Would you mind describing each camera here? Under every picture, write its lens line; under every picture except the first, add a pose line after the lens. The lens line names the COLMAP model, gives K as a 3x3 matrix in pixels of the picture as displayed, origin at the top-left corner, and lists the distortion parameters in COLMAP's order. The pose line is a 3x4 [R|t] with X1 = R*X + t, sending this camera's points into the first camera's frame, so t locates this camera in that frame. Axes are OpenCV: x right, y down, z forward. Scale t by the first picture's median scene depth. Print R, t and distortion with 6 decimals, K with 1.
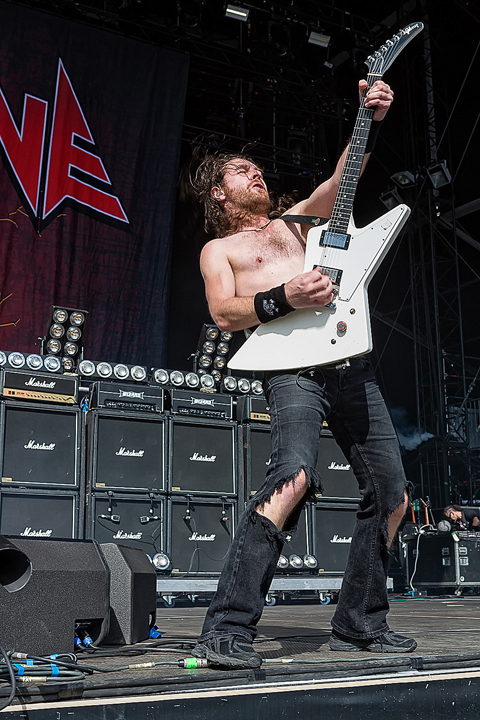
lens RADIAL K [[983.1, 0, 237.8], [0, 983.1, 373.5], [0, 0, 1]] dist [-0.007863, 0.005313]
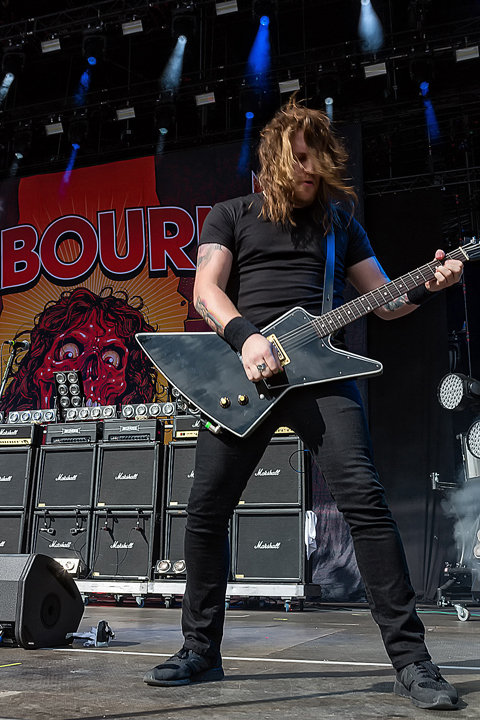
lens RADIAL K [[761.2, 0, 240.3], [0, 761.2, 386.2], [0, 0, 1]] dist [0.015000, 0.003197]
pose [[0.655527, -0.171791, -0.735372, 0.748762], [0.132021, 0.984855, -0.112386, 0.101932], [0.743542, -0.023412, 0.668280, 0.510211]]
